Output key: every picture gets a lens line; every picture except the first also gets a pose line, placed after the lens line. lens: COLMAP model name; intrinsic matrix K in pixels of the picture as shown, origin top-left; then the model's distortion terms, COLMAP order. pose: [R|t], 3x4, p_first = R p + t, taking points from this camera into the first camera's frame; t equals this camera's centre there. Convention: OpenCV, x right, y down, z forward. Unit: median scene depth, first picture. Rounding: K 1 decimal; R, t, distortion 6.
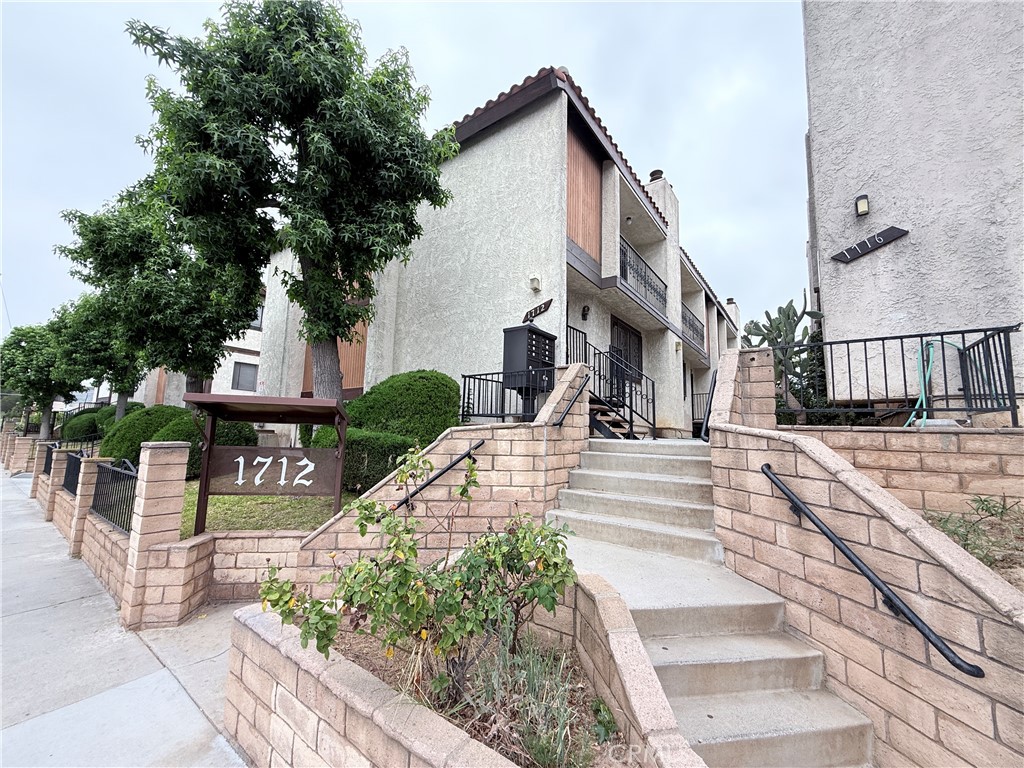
lens RADIAL K [[407.7, 0, 514.1], [0, 407.7, 385.3], [0, 0, 1]] dist [0.003422, -0.000644]
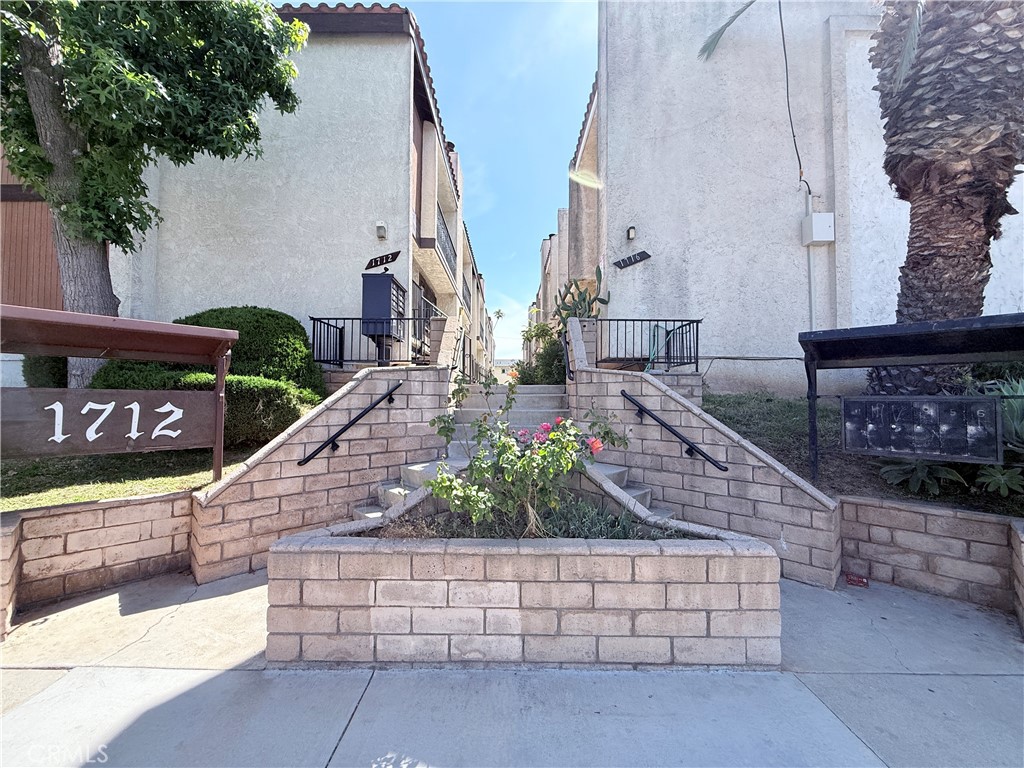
lens RADIAL K [[407.7, 0, 515.3], [0, 407.7, 383.9], [0, 0, 1]] dist [0.003422, -0.000644]
pose [[0.800351, 0.000957, 0.599531, -0.452137], [-0.055318, 0.995851, 0.072259, 0.047107], [-0.596974, -0.090997, 0.797083, -0.027902]]
